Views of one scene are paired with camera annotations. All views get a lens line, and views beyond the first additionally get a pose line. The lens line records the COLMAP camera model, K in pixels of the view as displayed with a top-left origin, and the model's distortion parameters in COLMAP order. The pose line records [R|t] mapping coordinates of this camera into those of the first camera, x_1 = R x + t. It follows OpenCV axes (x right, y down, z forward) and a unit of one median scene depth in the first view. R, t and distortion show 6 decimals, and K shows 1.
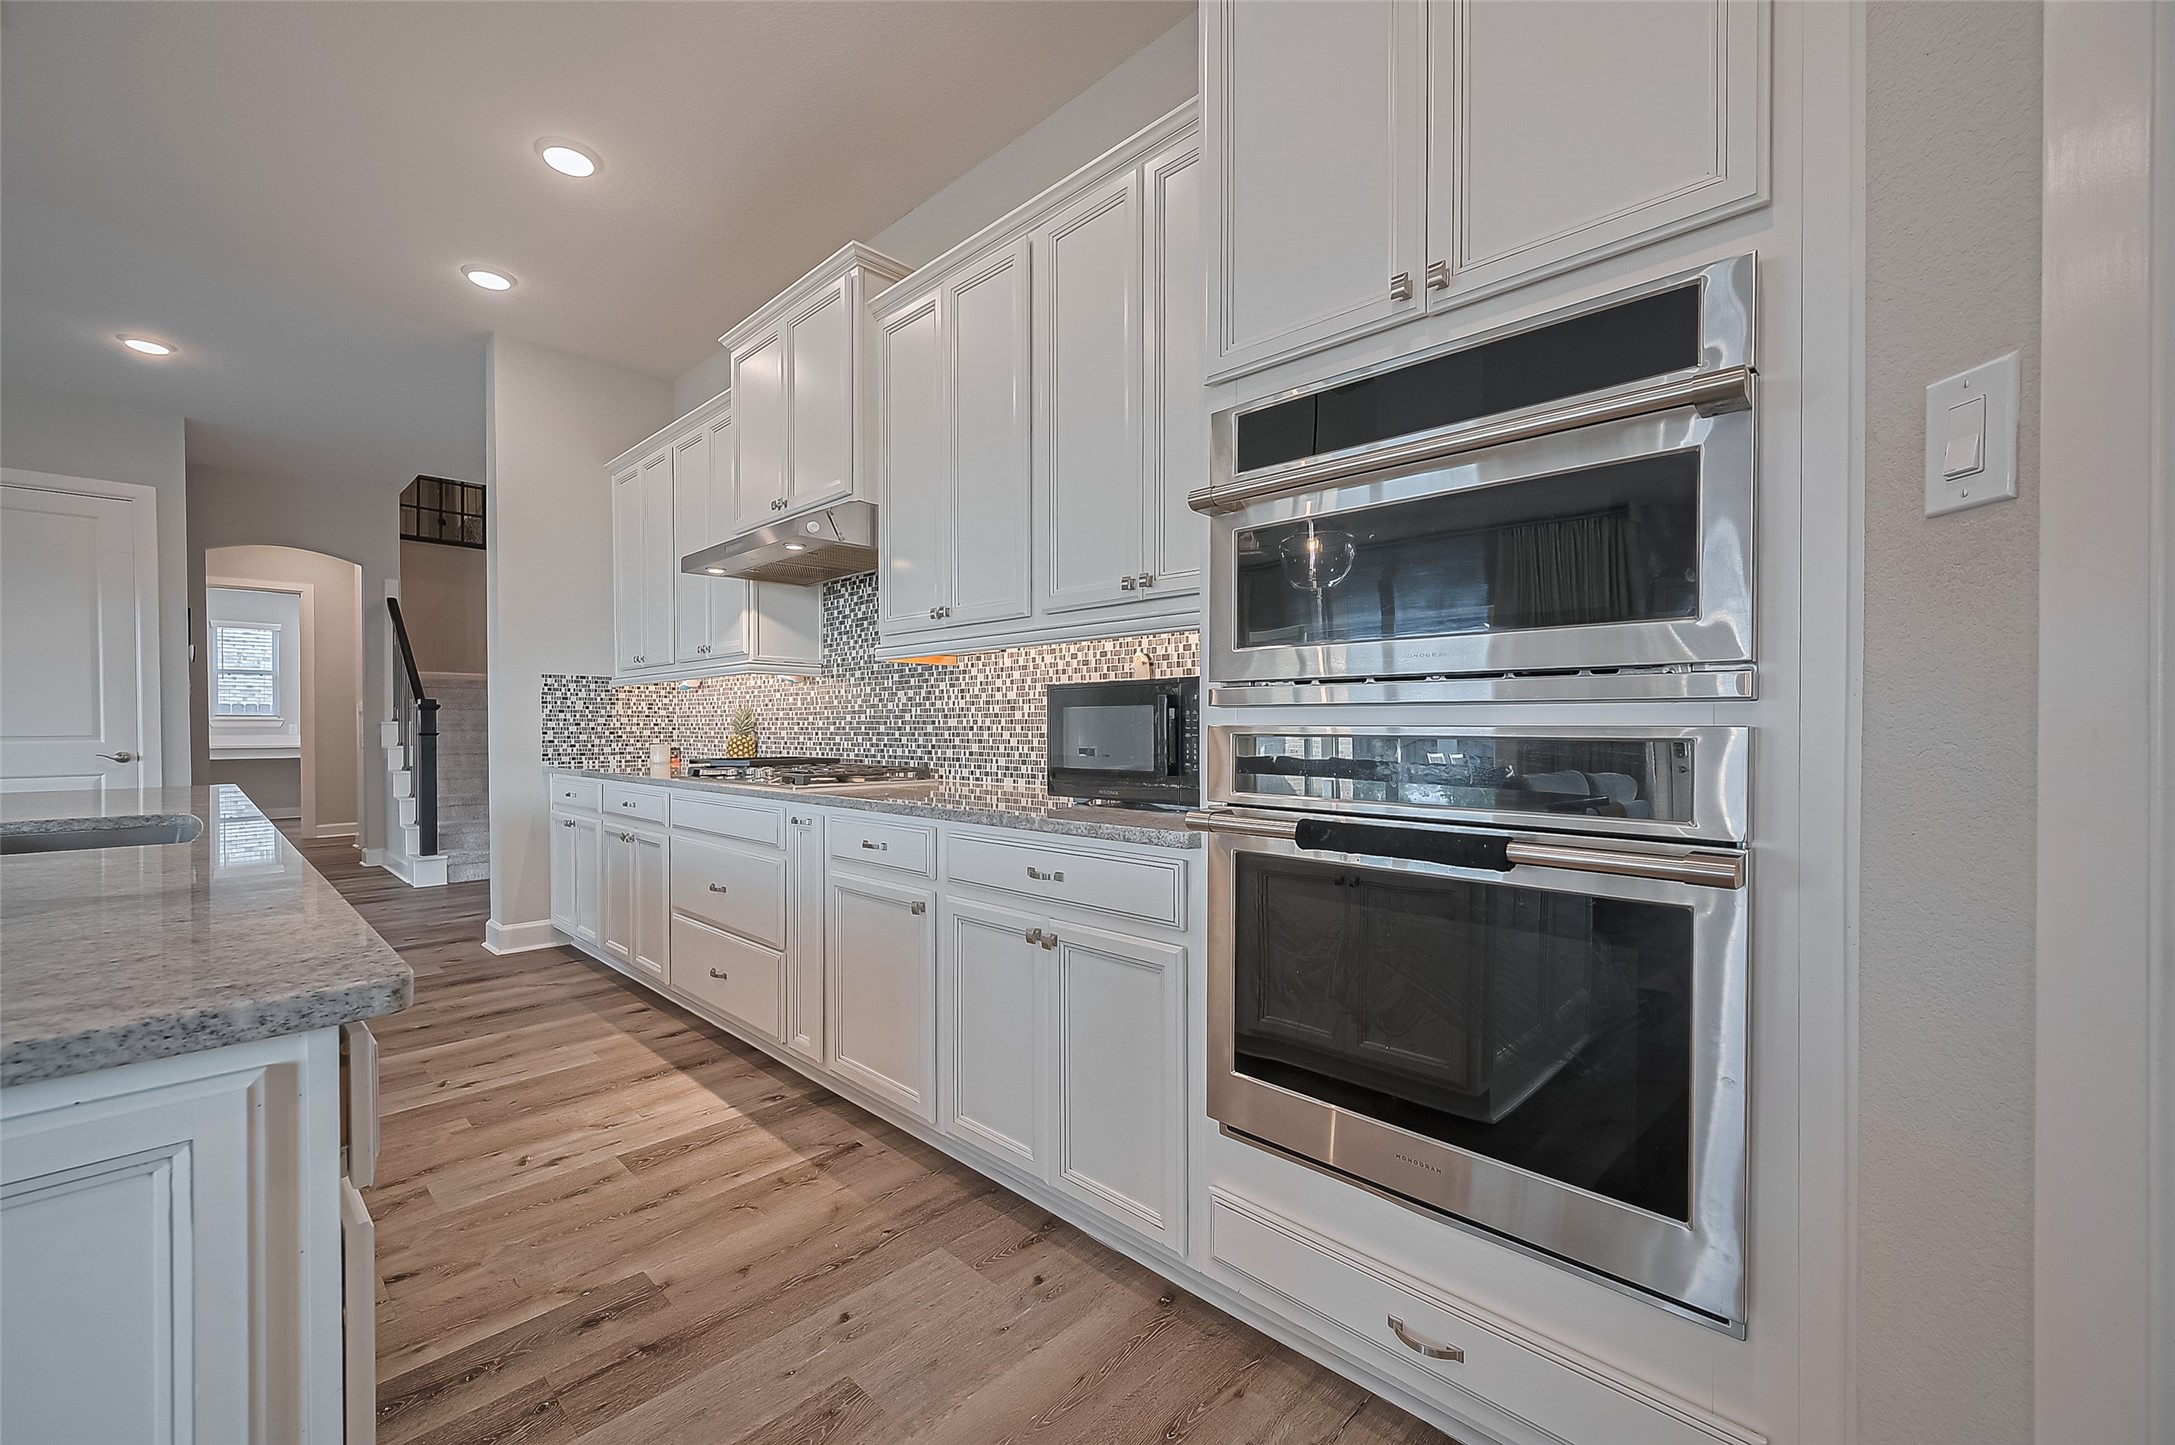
lens RADIAL K [[881.0, 0, 1104.0], [0, 881.0, 730.7], [0, 0, 1]] dist [0.003186, -0.001071]
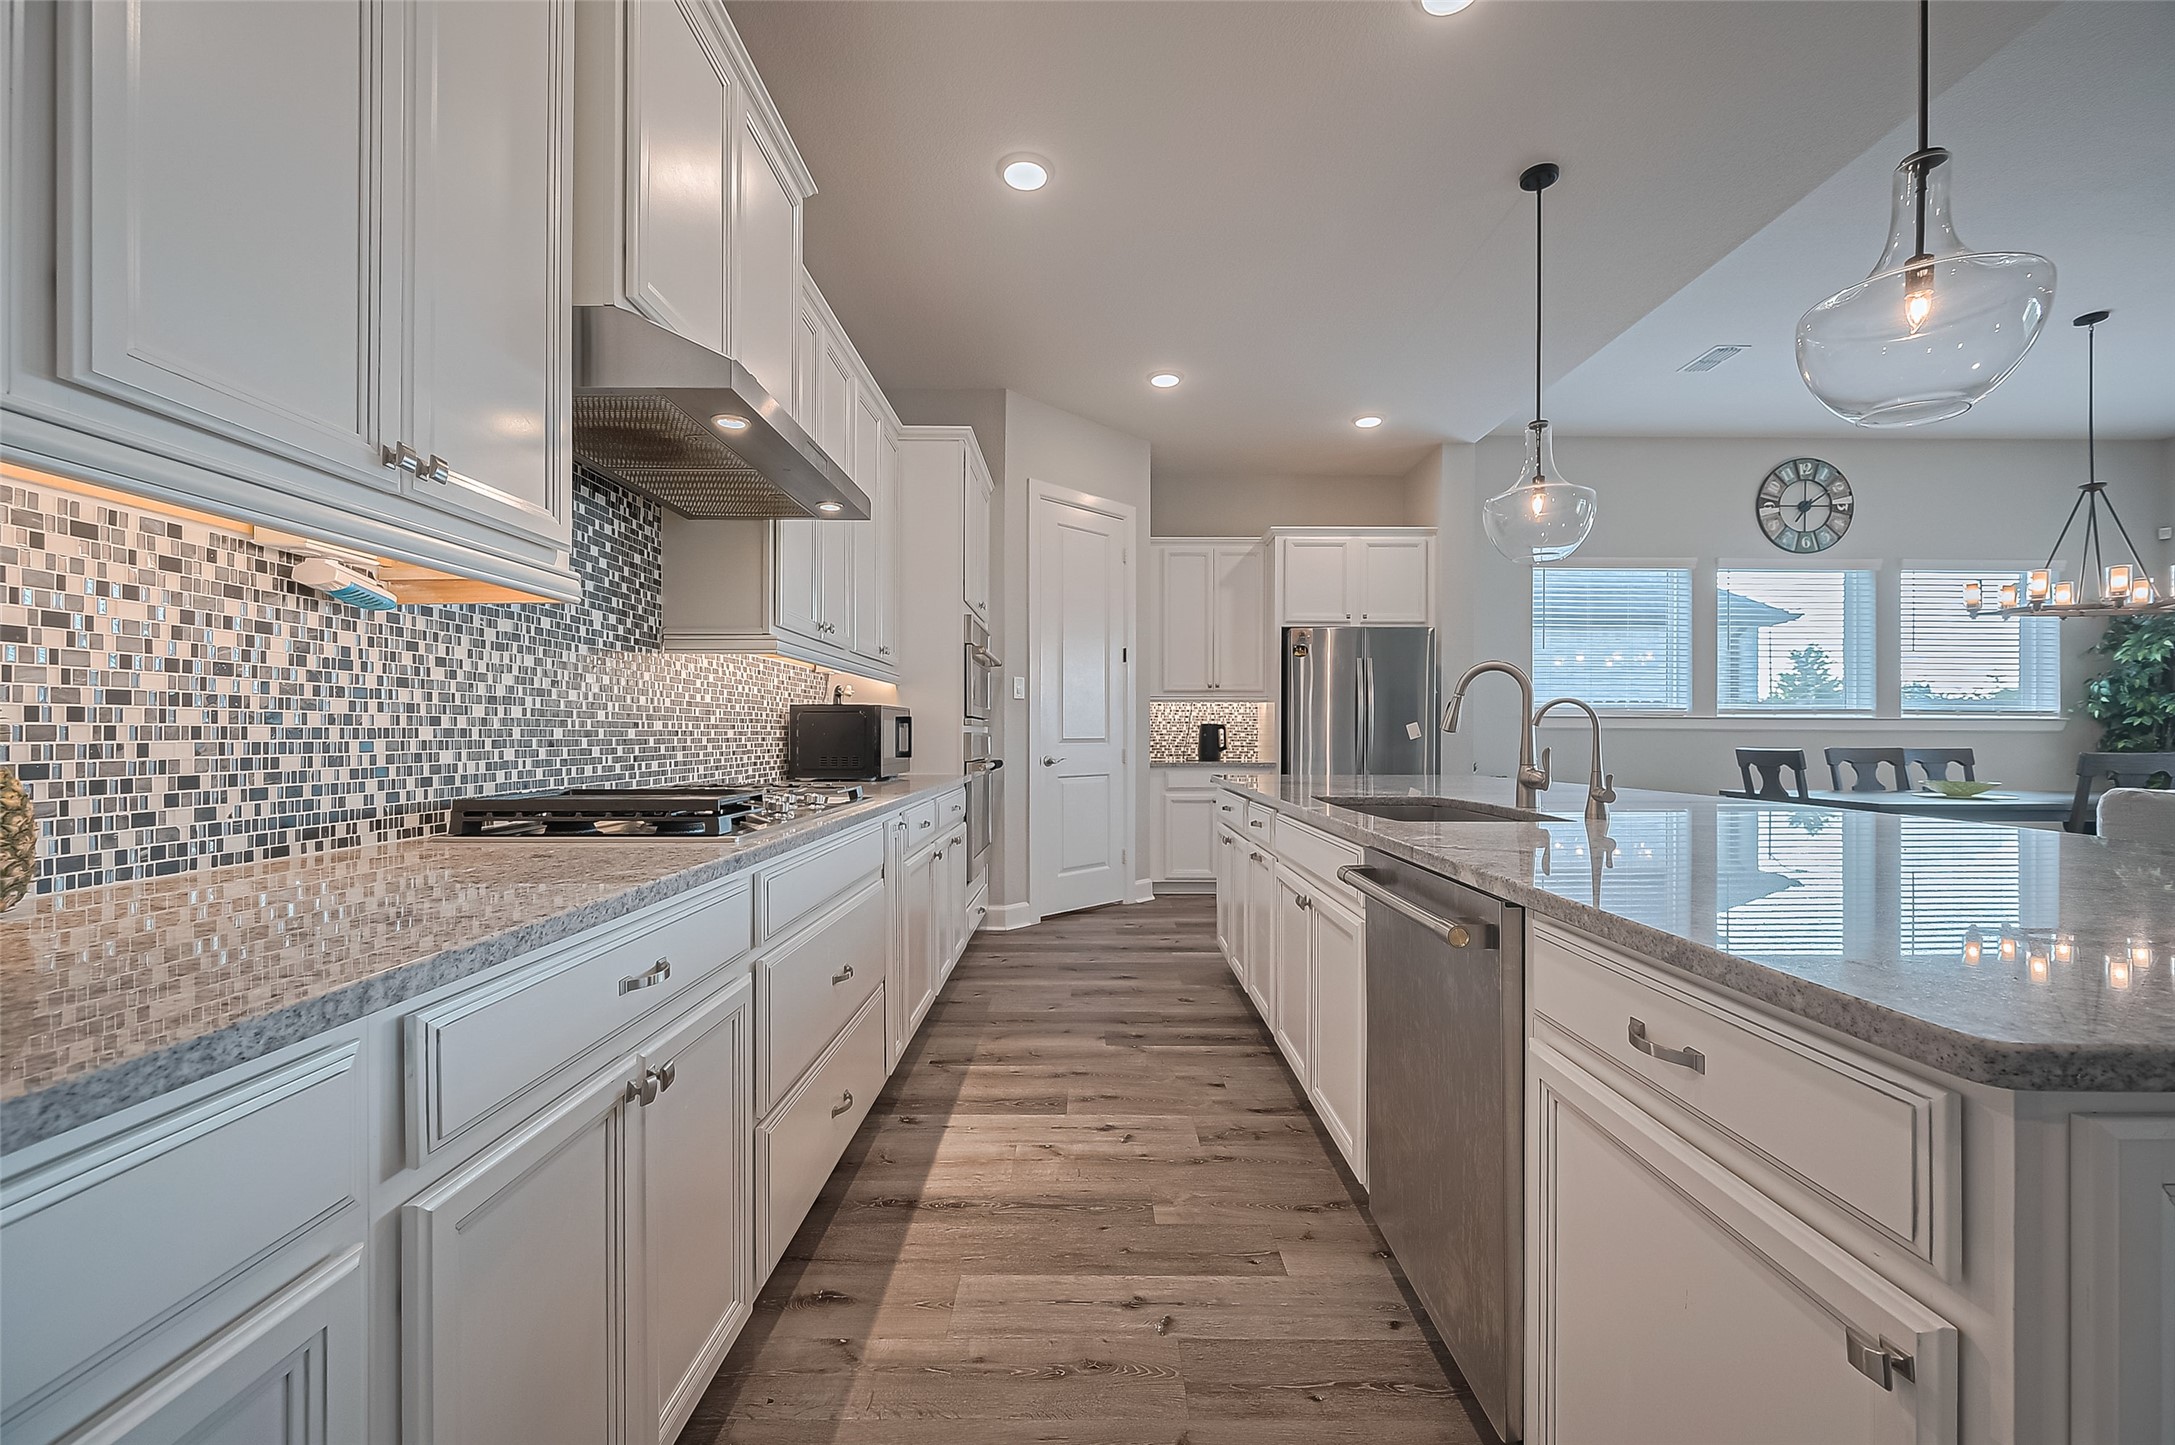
lens RADIAL K [[881.0, 0, 1096.7], [0, 881.0, 732.7], [0, 0, 1]] dist [0.003186, -0.001071]
pose [[-0.696442, 0.002712, 0.717608, -1.177509], [0.003715, 0.999993, -0.000175, -0.001878], [-0.717603, 0.002544, -0.696447, 1.488512]]
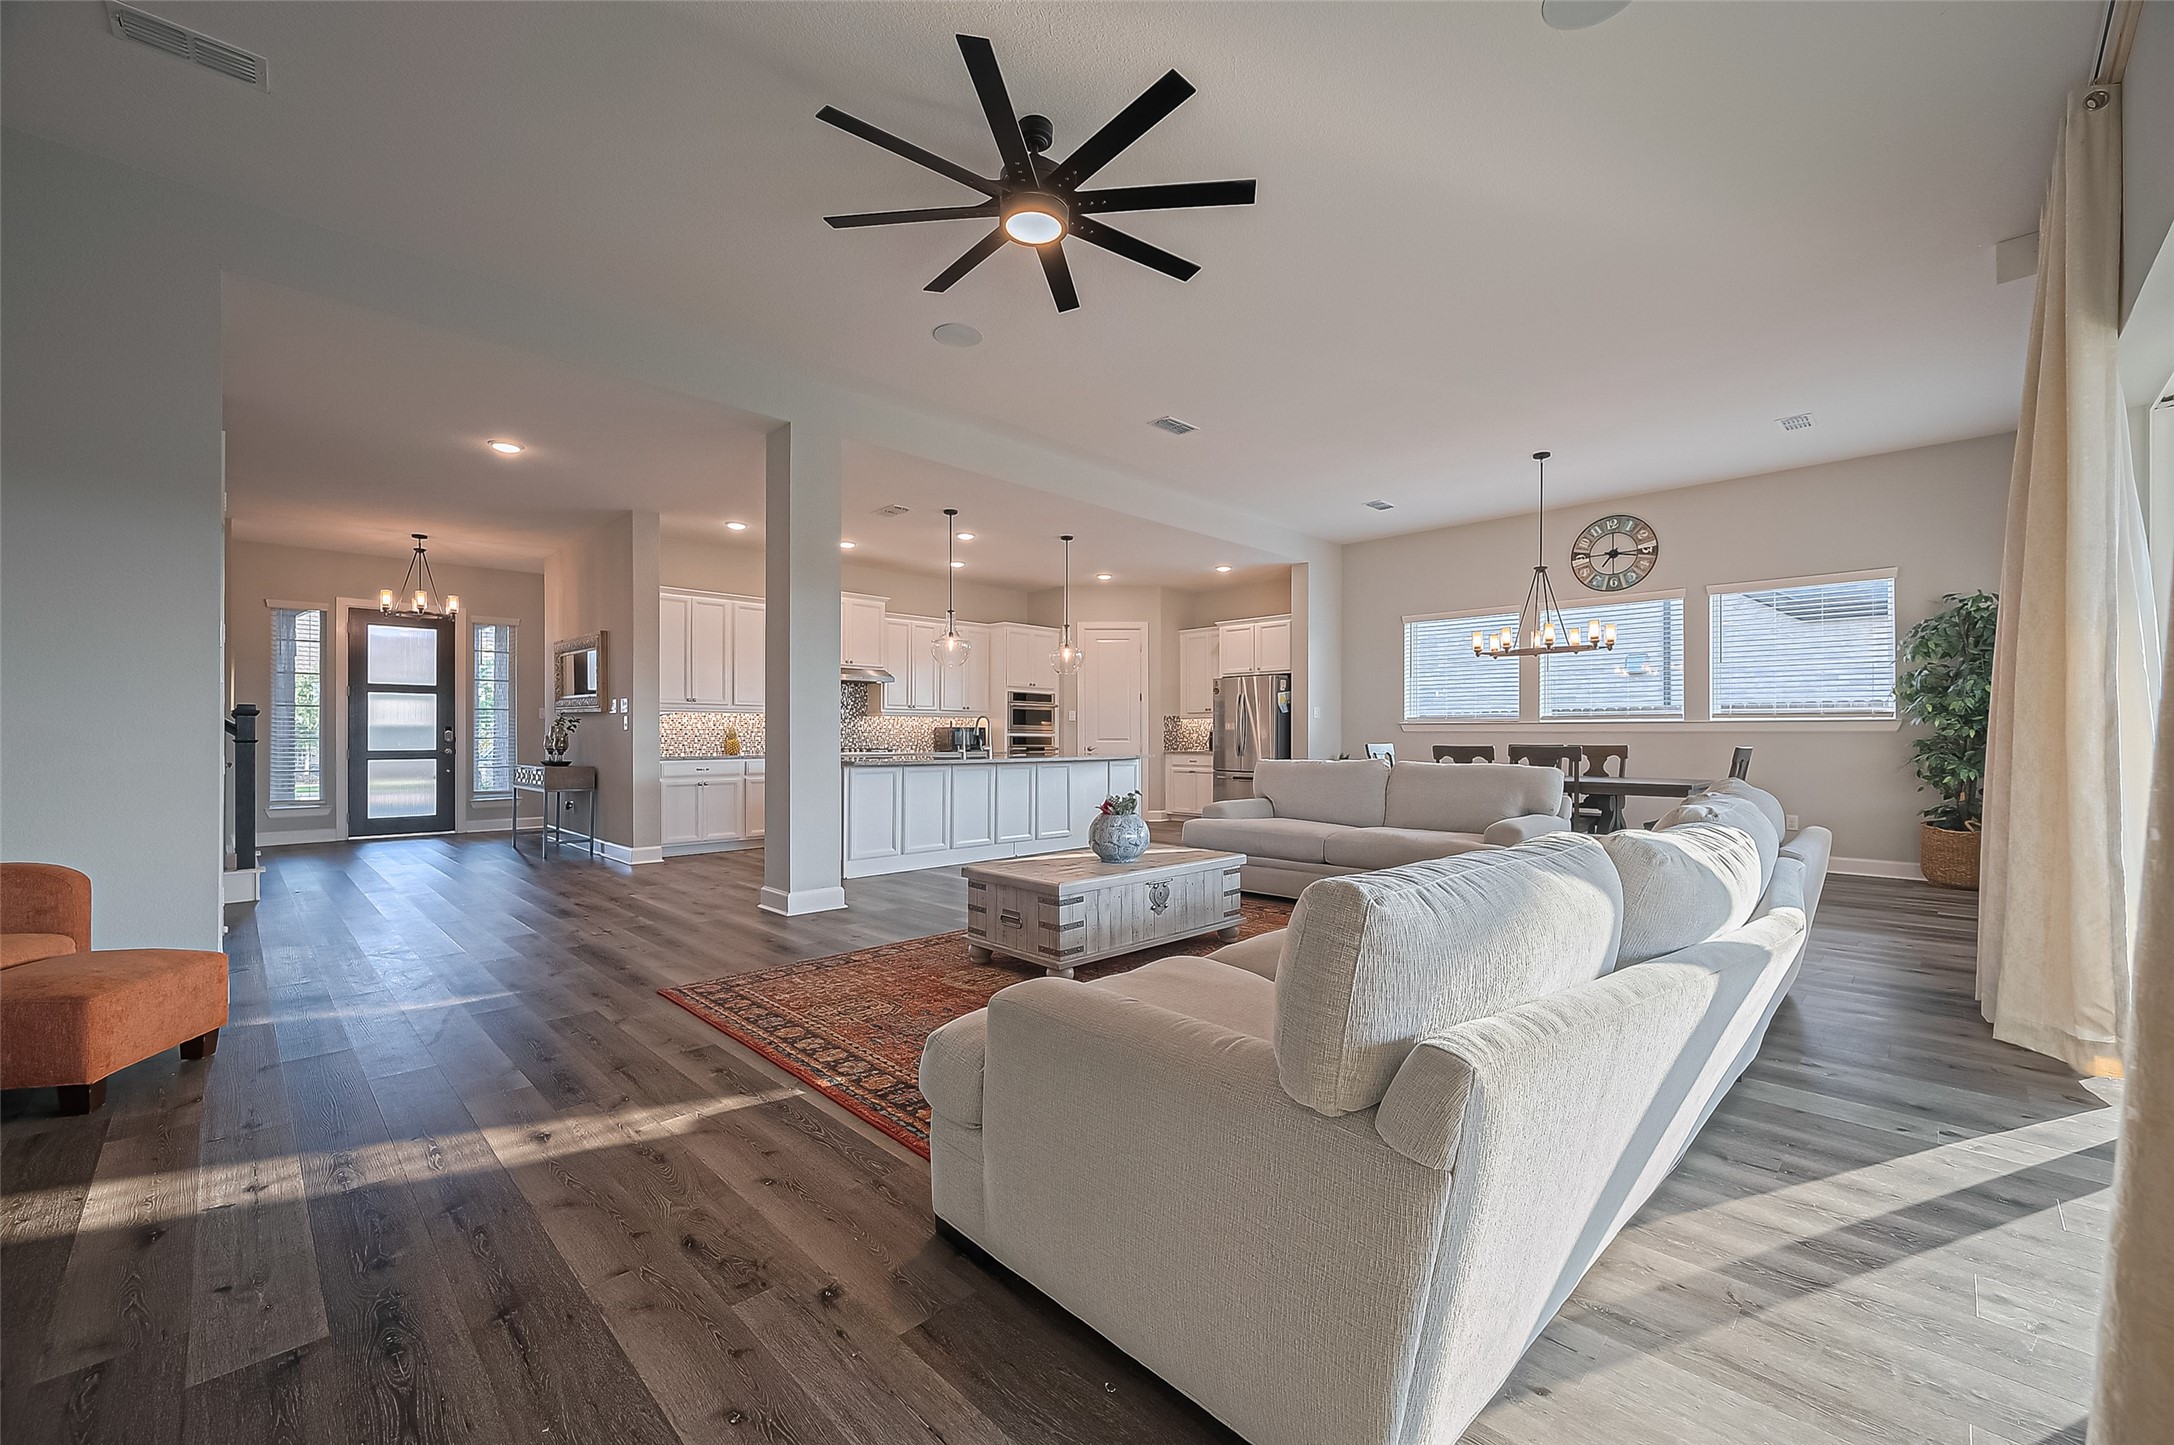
lens RADIAL K [[880.6, 0, 1081.8], [0, 880.6, 728.6], [0, 0, 1]] dist [0.003186, -0.001071]
pose [[0.027133, 0.010101, 0.999581, -3.952167], [0.007215, 0.999921, -0.010301, 0.006927], [-0.999606, 0.007492, 0.027058, 0.138712]]
